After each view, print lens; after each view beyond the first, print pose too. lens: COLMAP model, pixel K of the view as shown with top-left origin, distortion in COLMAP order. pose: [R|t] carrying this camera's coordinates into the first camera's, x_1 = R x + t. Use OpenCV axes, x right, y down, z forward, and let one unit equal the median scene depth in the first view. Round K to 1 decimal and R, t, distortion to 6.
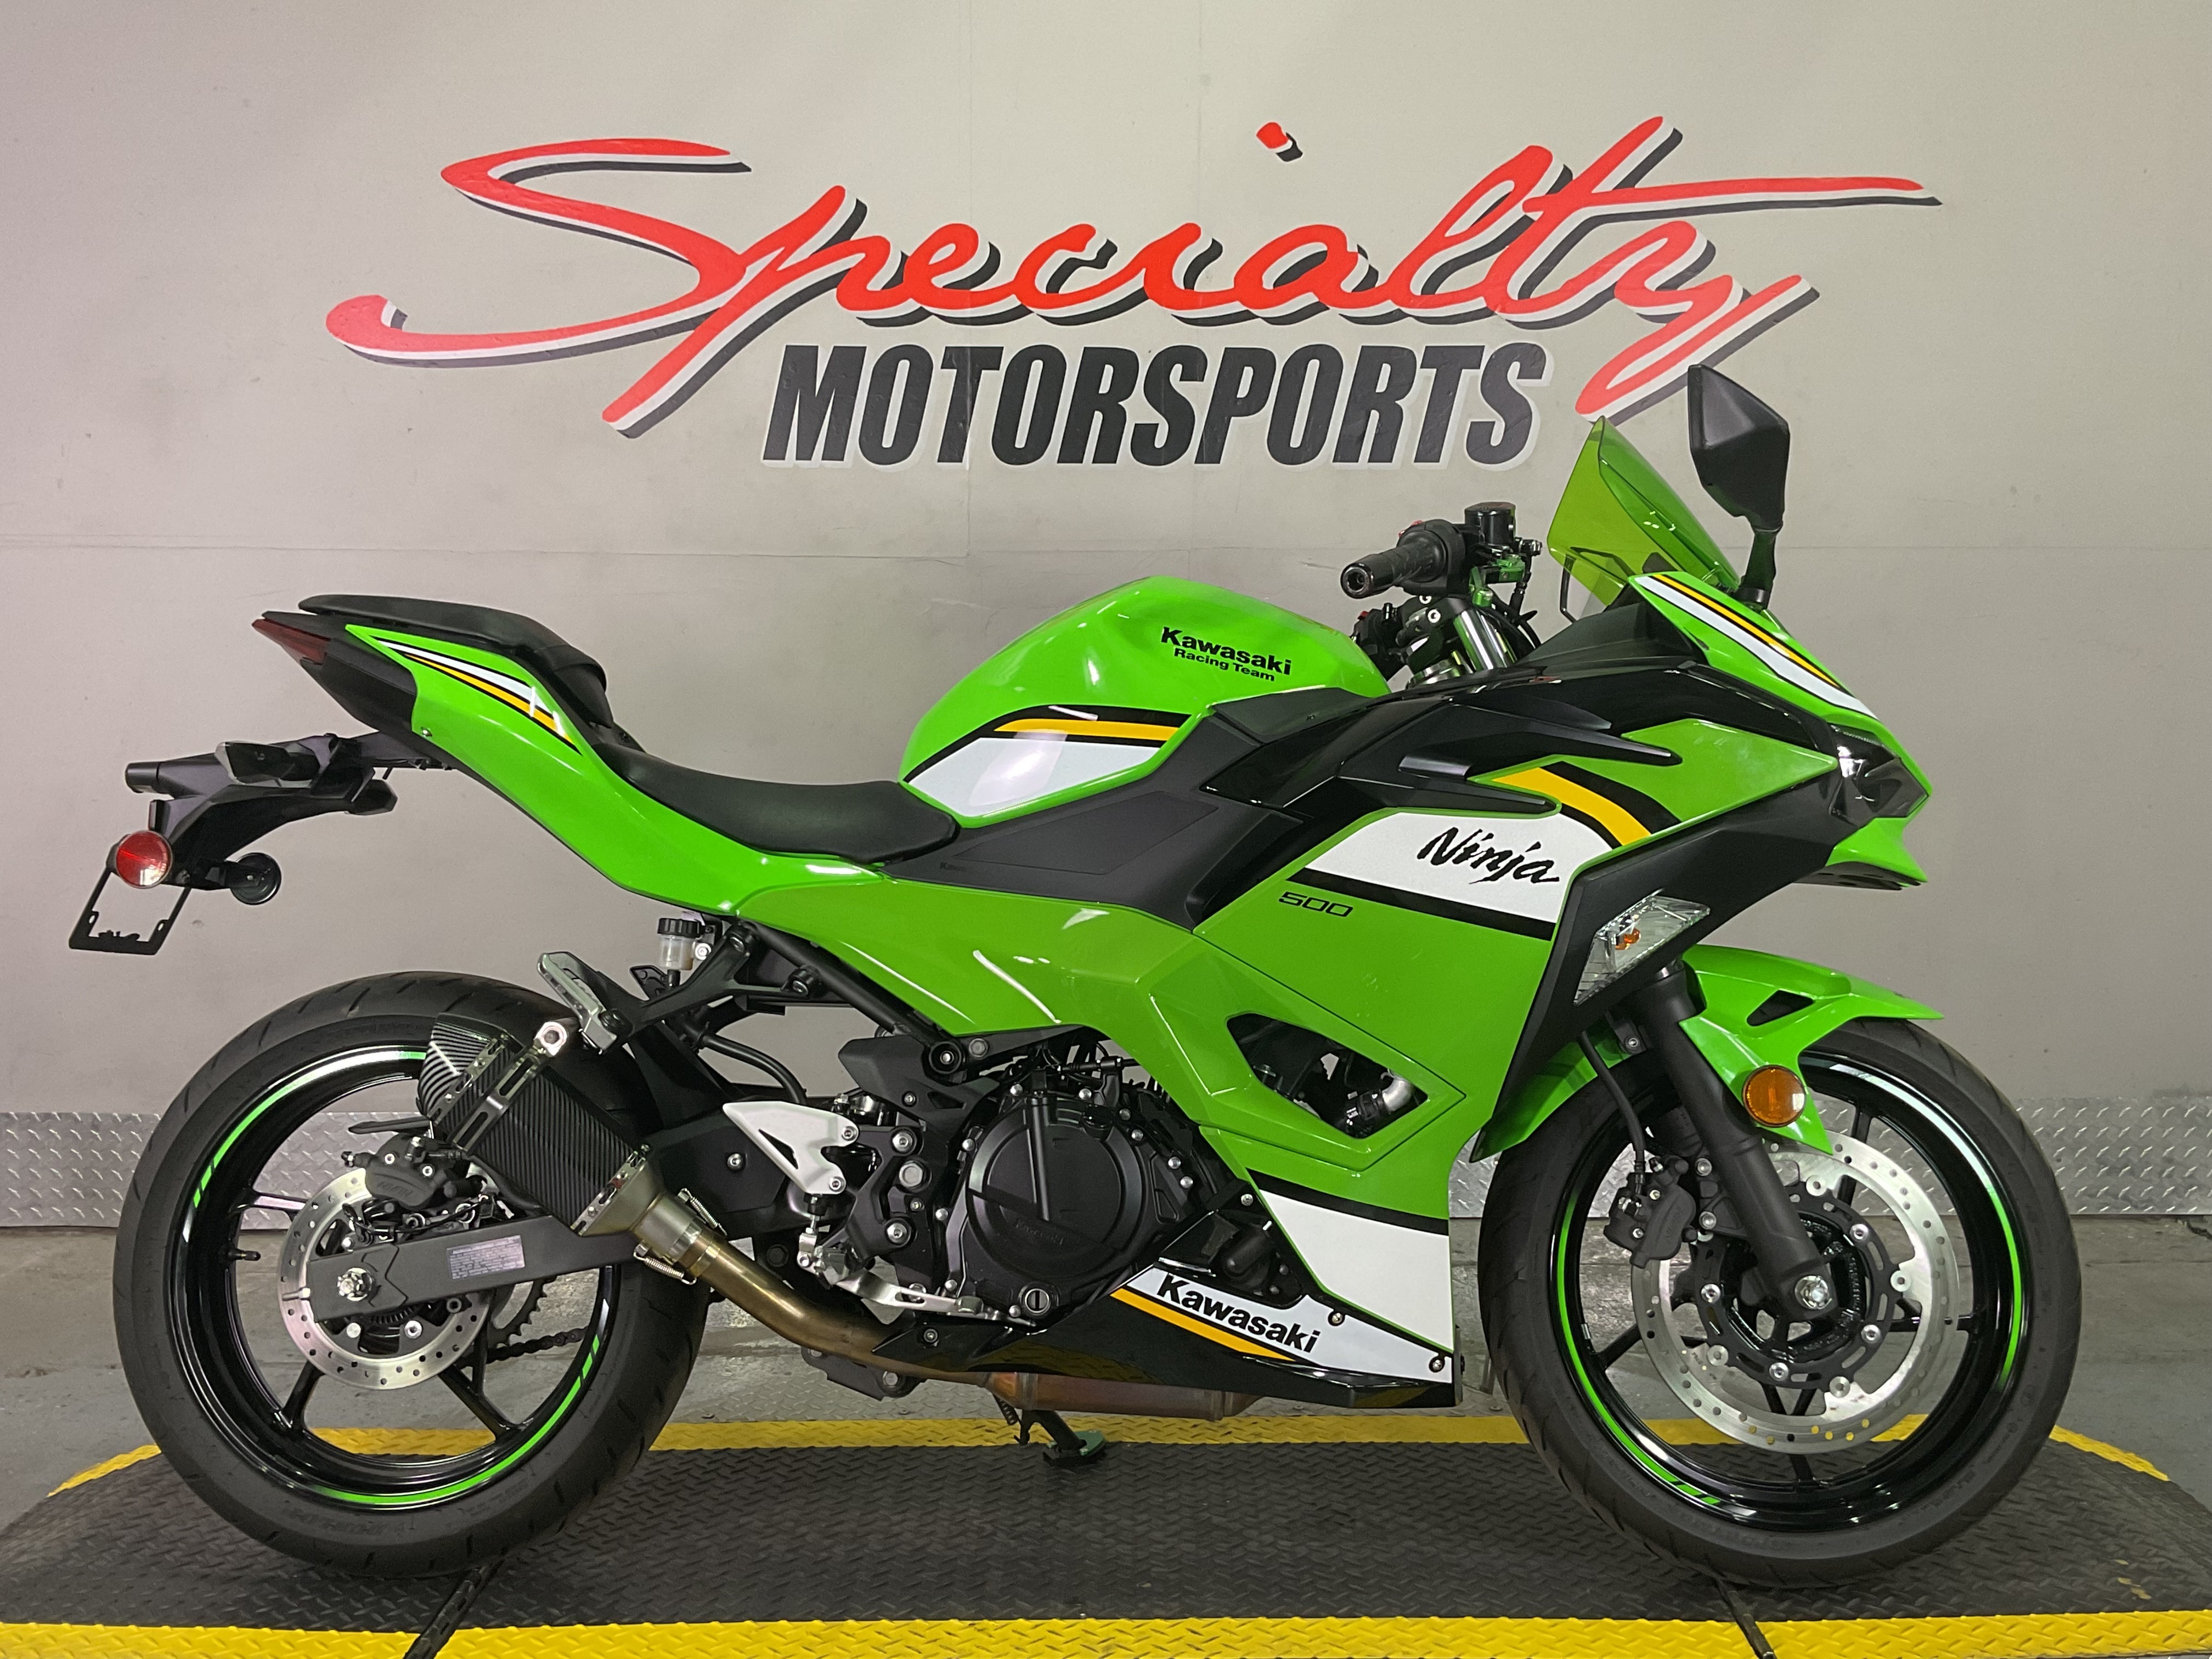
lens RADIAL K [[2135.8, 0, 1114.2], [0, 2135.8, 835.1], [0, 0, 1]] dist [0.130080, -0.251329]
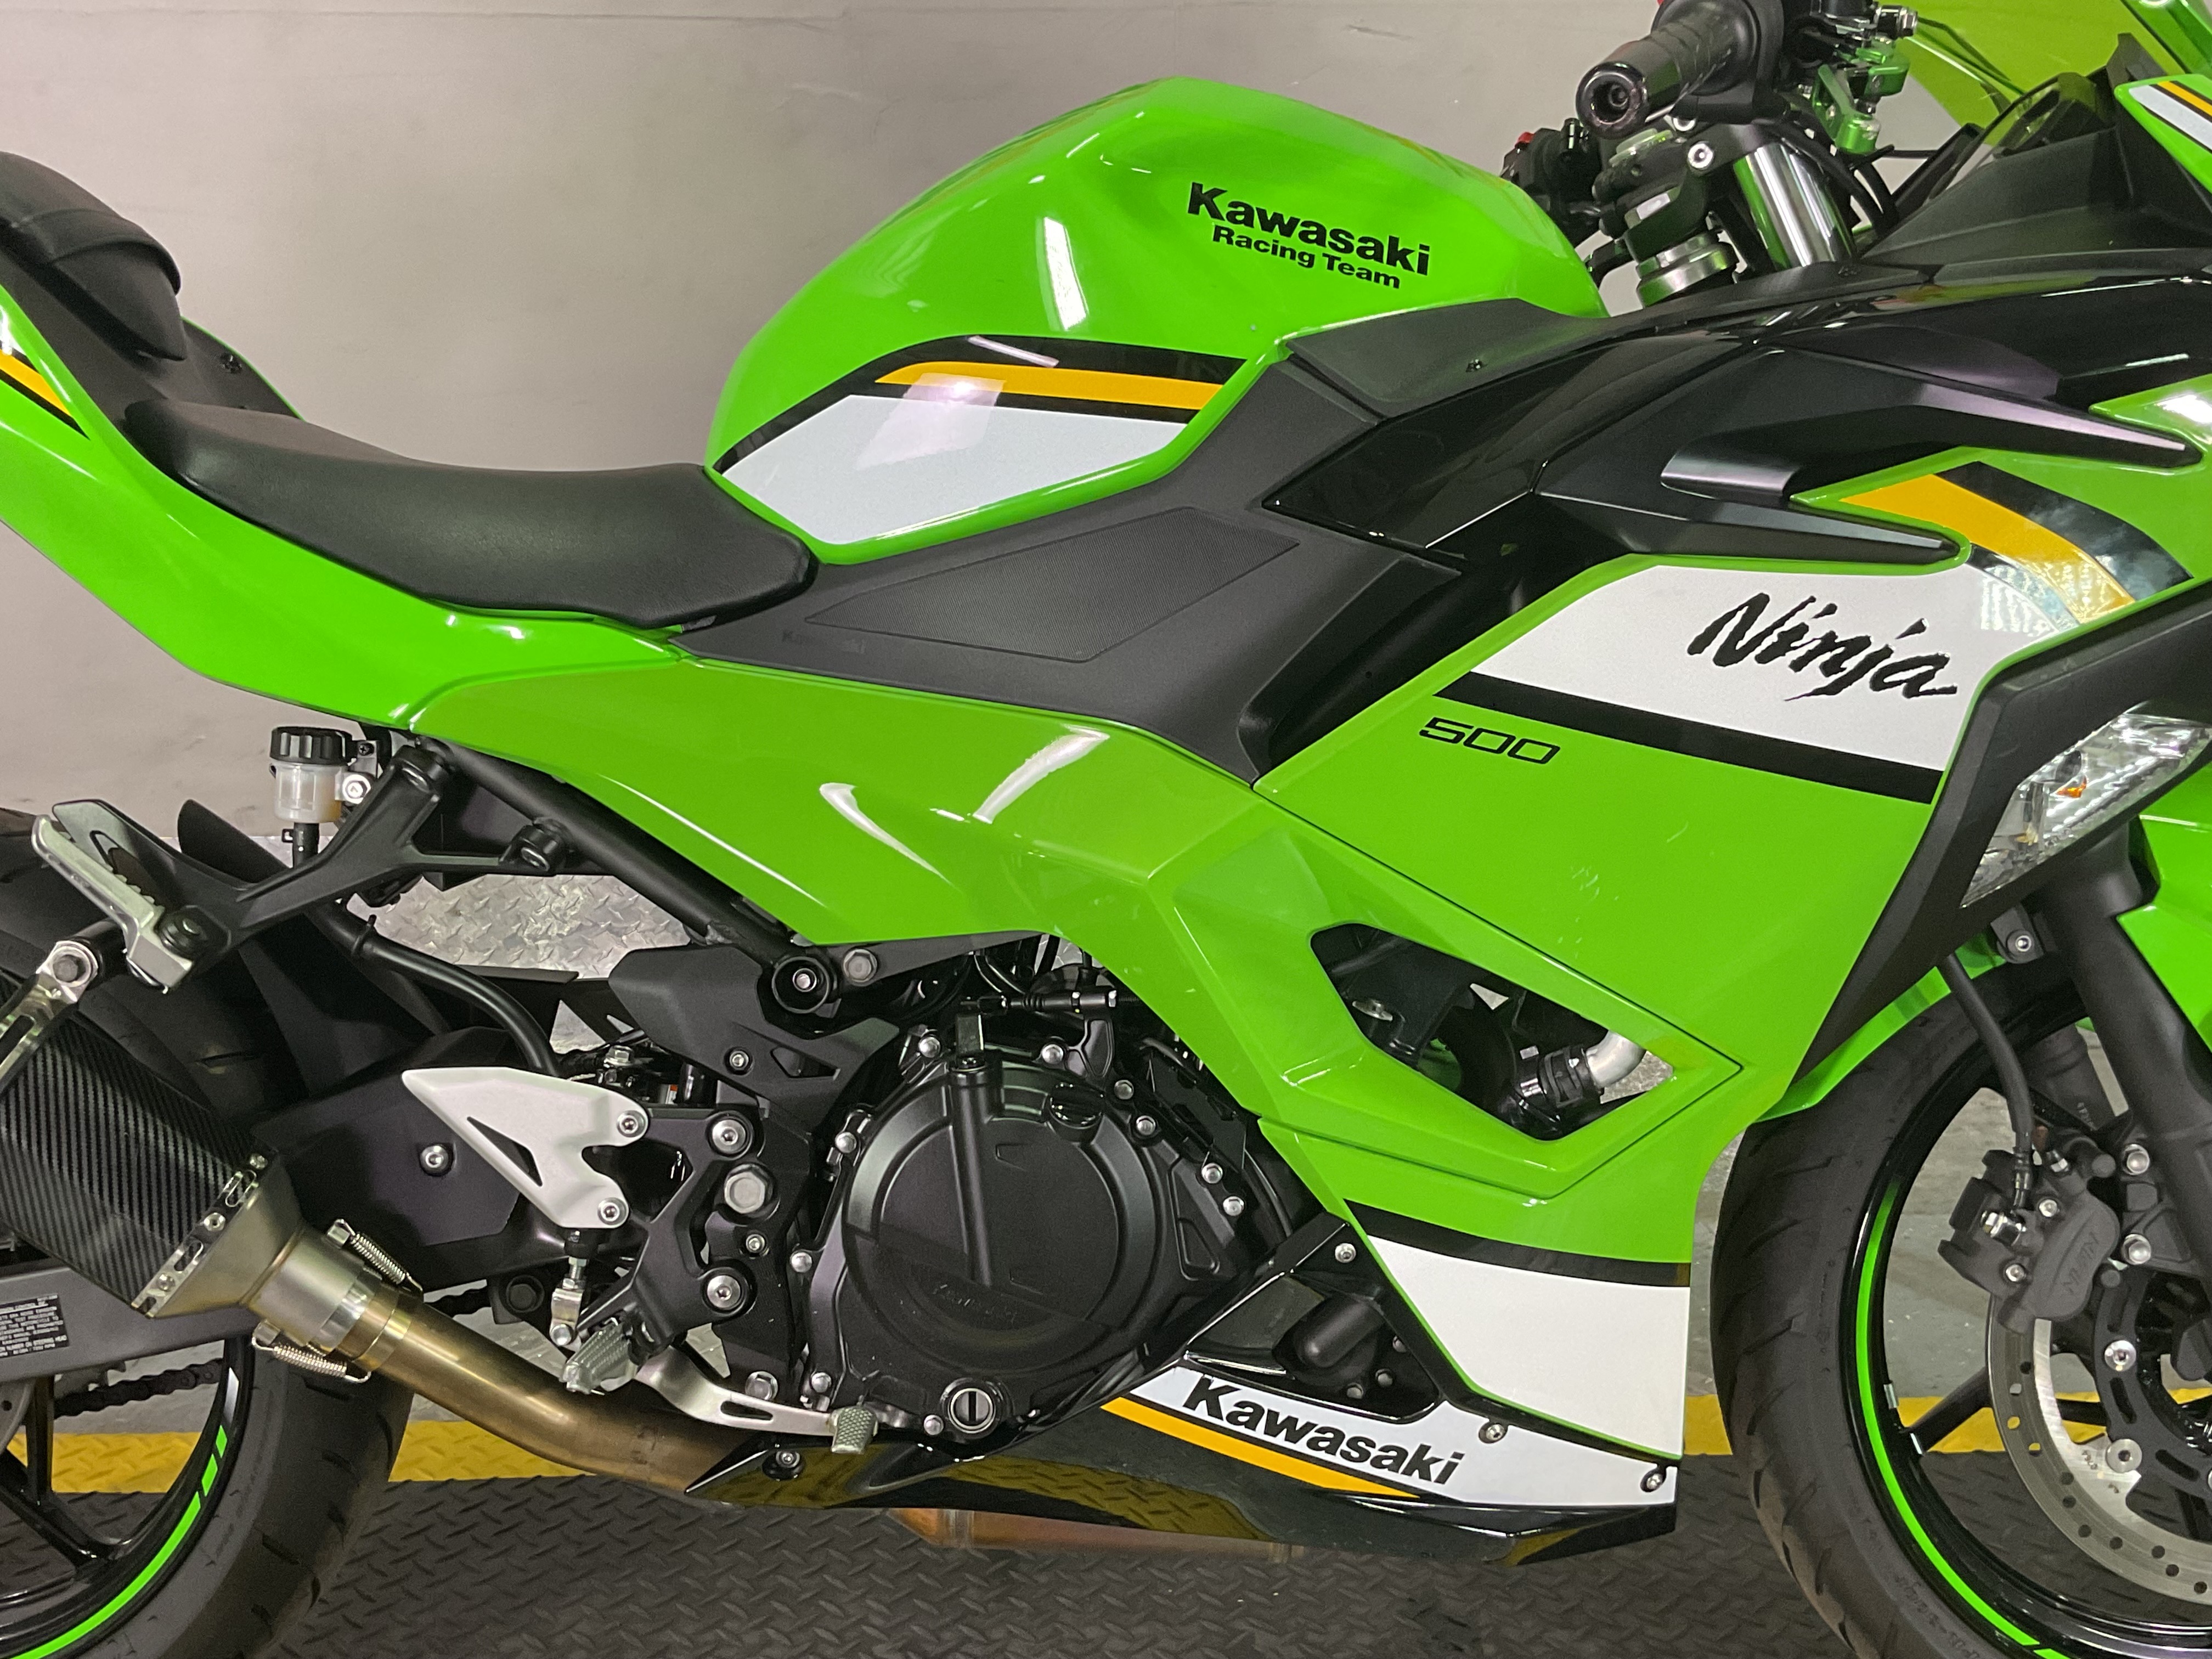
lens RADIAL K [[2354.6, 0, 1106.0], [0, 2354.6, 829.5], [0, 0, 1]] dist [0.152584, -0.329087]
pose [[0.999624, -0.009708, 0.025642, -0.008442], [0.004269, 0.978924, 0.204178, -0.035784], [-0.027084, -0.203992, 0.978598, 0.232577]]
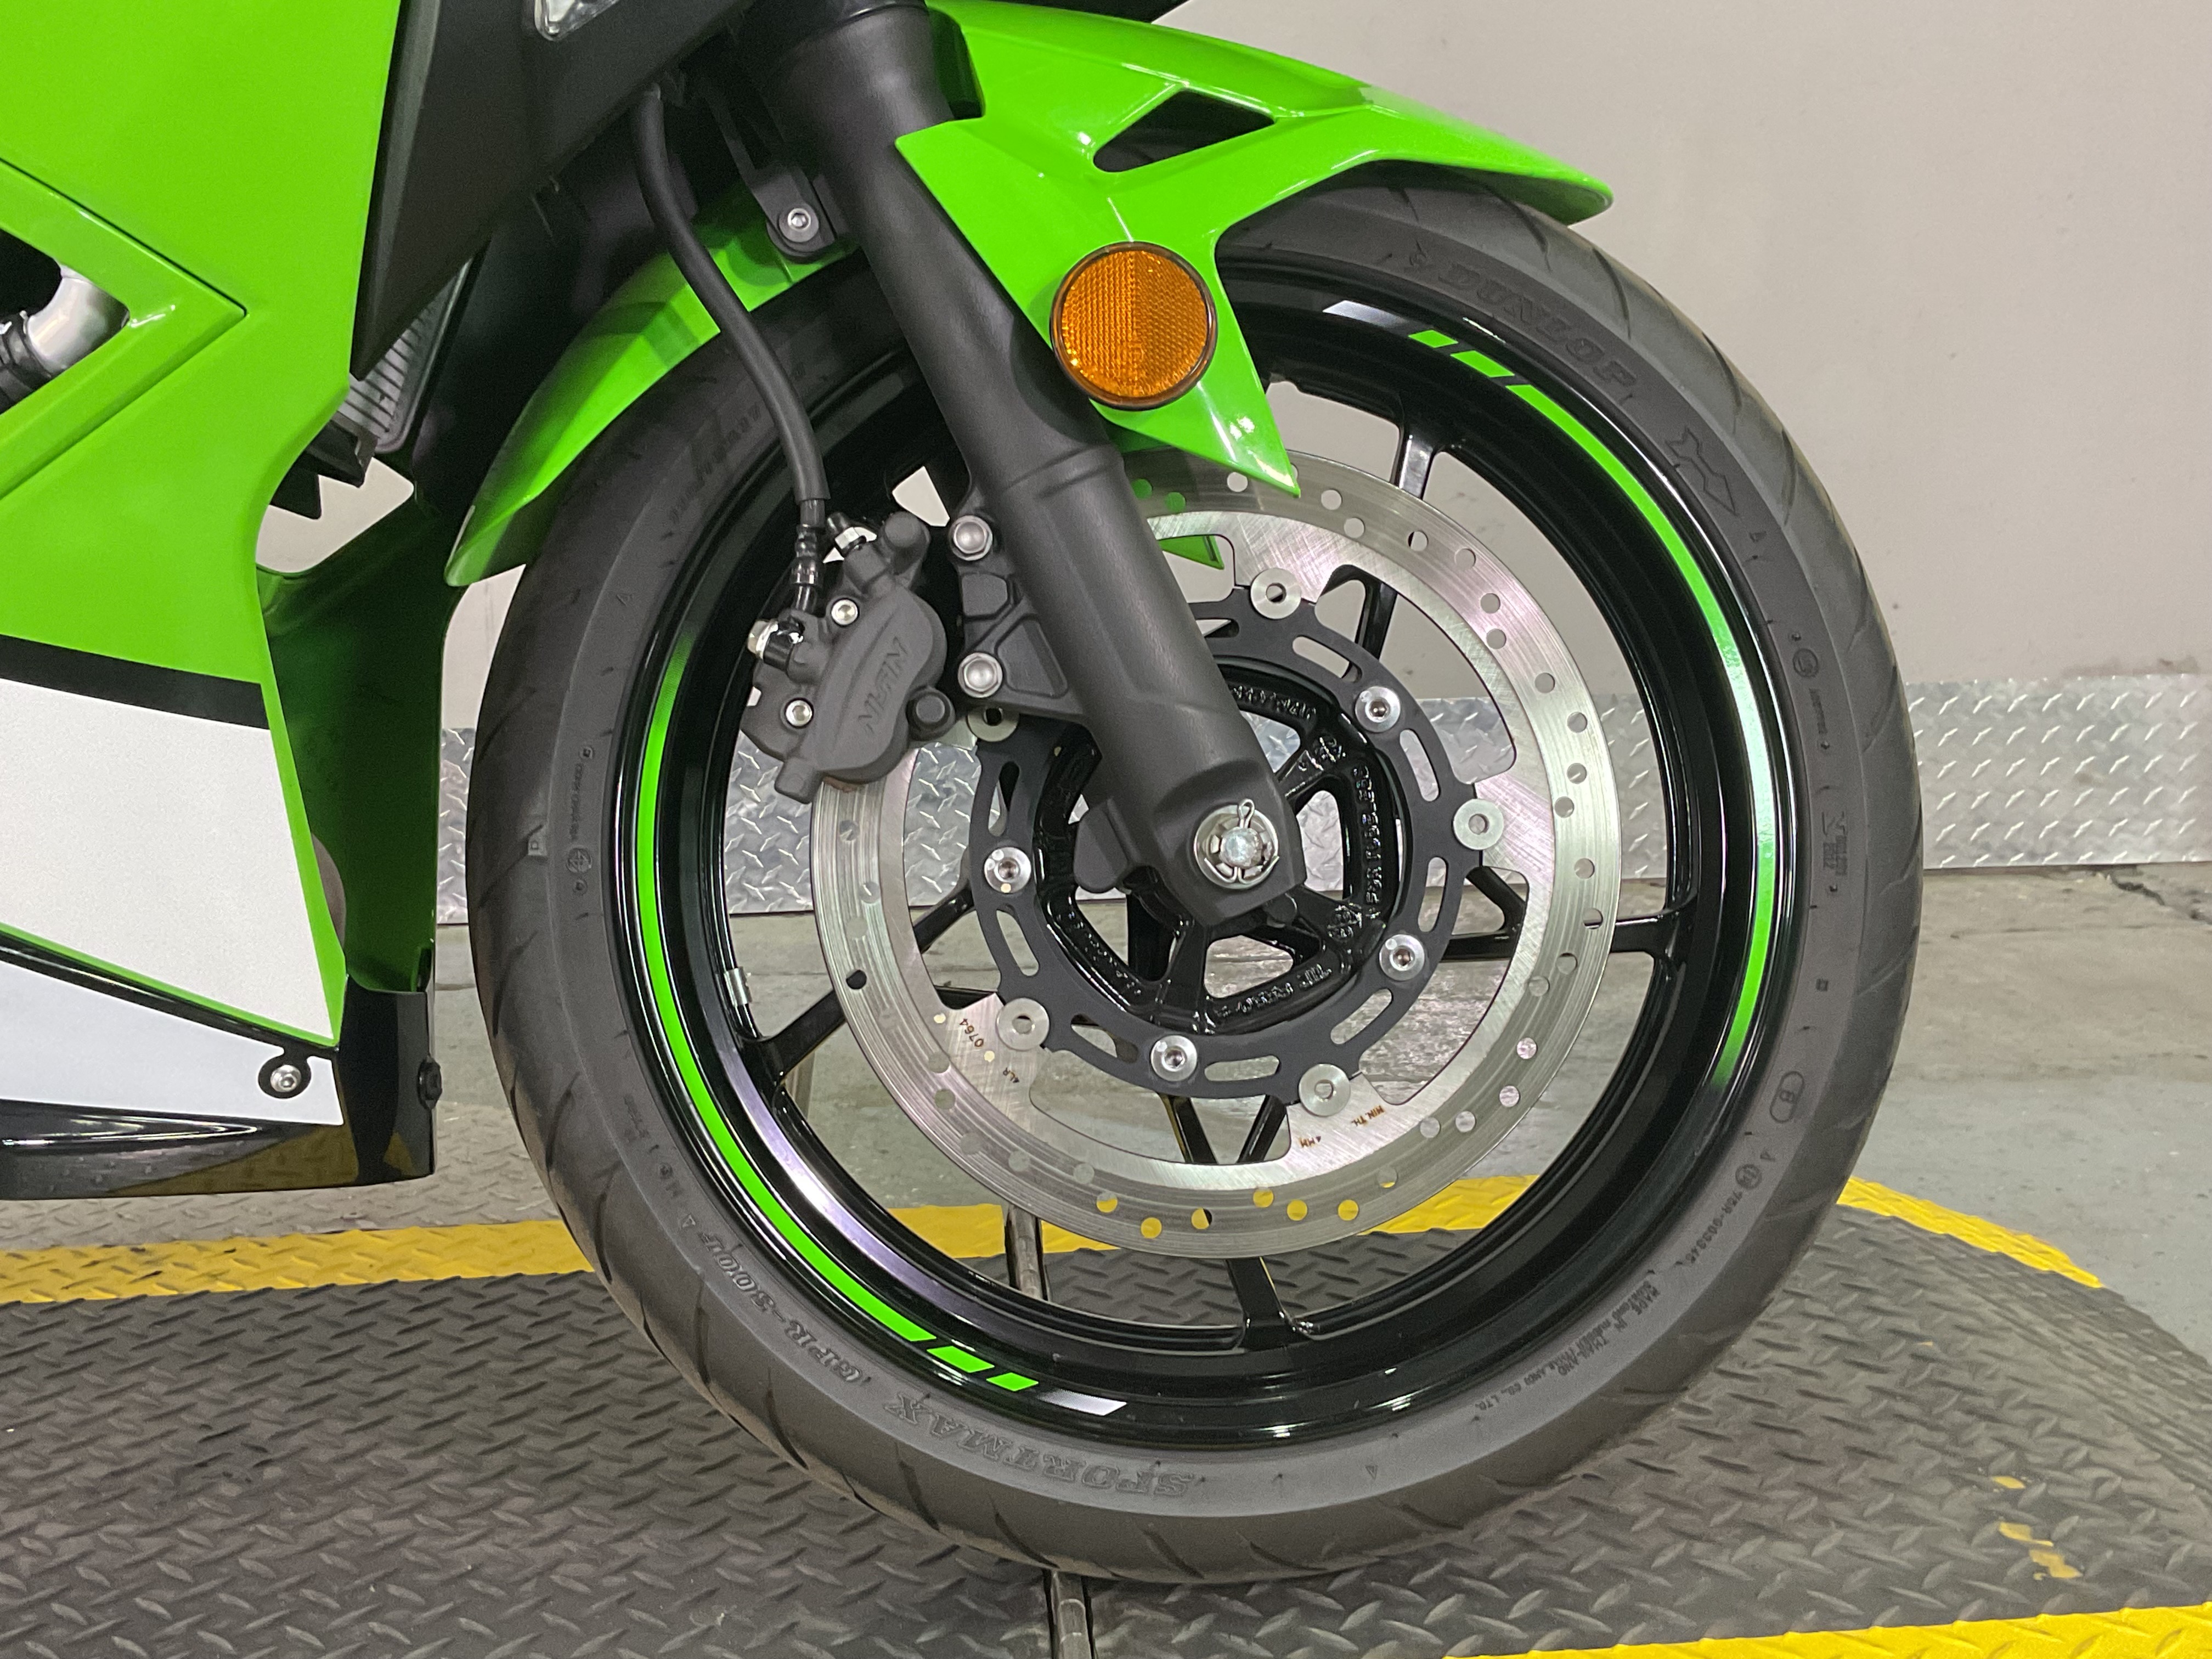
lens RADIAL K [[2450.5, 0, 1106.6], [0, 2450.5, 824.5], [0, 0, 1]] dist [0.222067, -0.591957]
pose [[0.995949, -0.023066, 0.086916, 0.147993], [0.014783, 0.995390, 0.094765, 0.093747], [-0.088701, -0.093097, 0.991698, 0.322211]]
